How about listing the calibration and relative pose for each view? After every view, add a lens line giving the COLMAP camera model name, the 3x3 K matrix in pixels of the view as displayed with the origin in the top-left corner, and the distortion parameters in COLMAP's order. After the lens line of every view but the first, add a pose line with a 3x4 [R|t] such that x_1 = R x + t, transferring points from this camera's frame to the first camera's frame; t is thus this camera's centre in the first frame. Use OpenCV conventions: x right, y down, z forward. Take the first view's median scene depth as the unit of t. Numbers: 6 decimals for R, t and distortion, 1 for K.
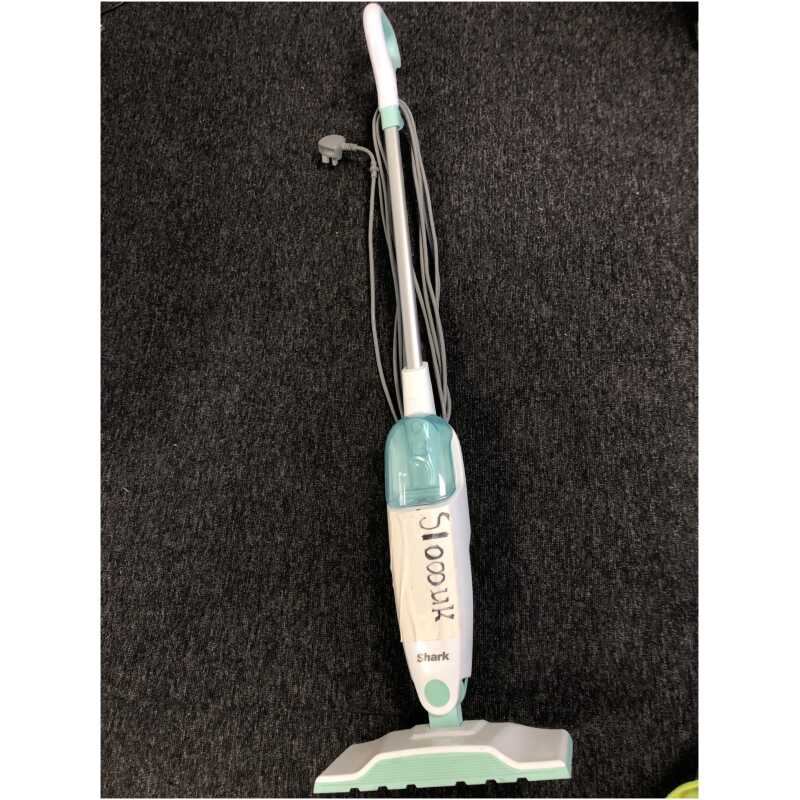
lens RADIAL K [[648.1, 0, 400.0], [0, 648.1, 400.0], [0, 0, 1]] dist [-0.000776, 0.005773]
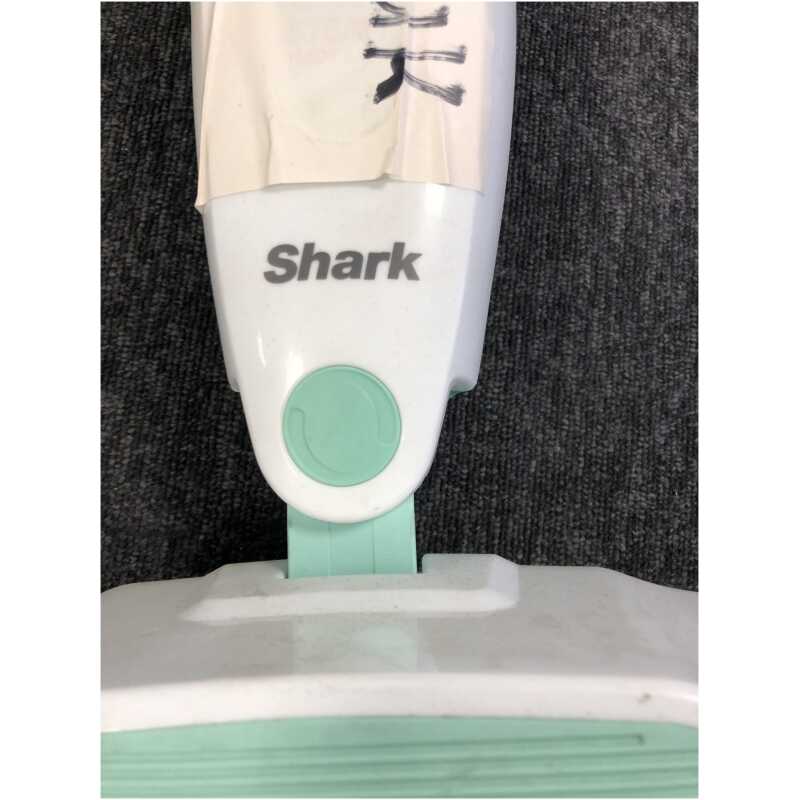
lens RADIAL K [[648.1, 0, 400.0], [0, 648.1, 400.0], [0, 0, 1]] dist [-0.000776, 0.005773]
pose [[0.962034, 0.108560, 0.250412, 0.019901], [-0.151913, 0.975220, 0.160839, 0.394040], [-0.226746, -0.192773, 0.954686, 0.766327]]
